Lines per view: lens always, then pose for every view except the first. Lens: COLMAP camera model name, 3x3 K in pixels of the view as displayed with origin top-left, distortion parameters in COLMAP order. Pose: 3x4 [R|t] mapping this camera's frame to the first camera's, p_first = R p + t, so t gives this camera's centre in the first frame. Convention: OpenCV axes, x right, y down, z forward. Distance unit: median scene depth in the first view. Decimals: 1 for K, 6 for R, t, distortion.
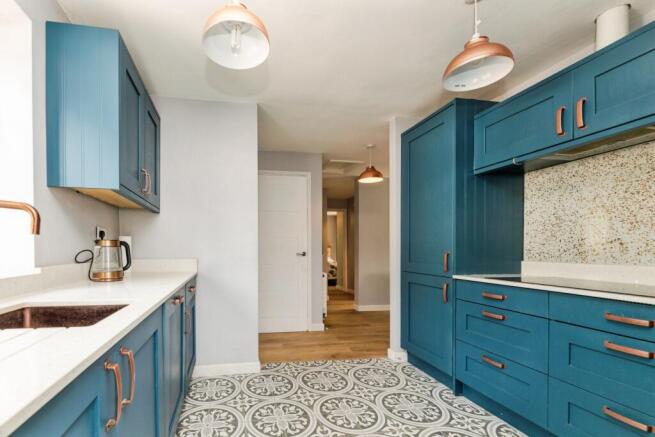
lens RADIAL K [[350.1, 0, 327.5], [0, 350.1, 218.5], [0, 0, 1]] dist [-0.000627, -0.000347]
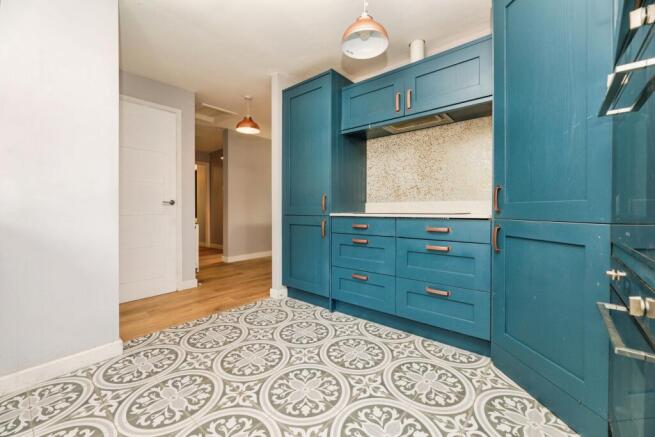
lens RADIAL K [[262.0, 0, 328.3], [0, 262.0, 206.2], [0, 0, 1]] dist [-0.001570, -0.000094]
pose [[0.760283, -0.001823, 0.649590, -0.230683], [0.007865, 0.999949, -0.006399, 0.139001], [-0.649545, 0.009974, 0.760258, 0.303830]]
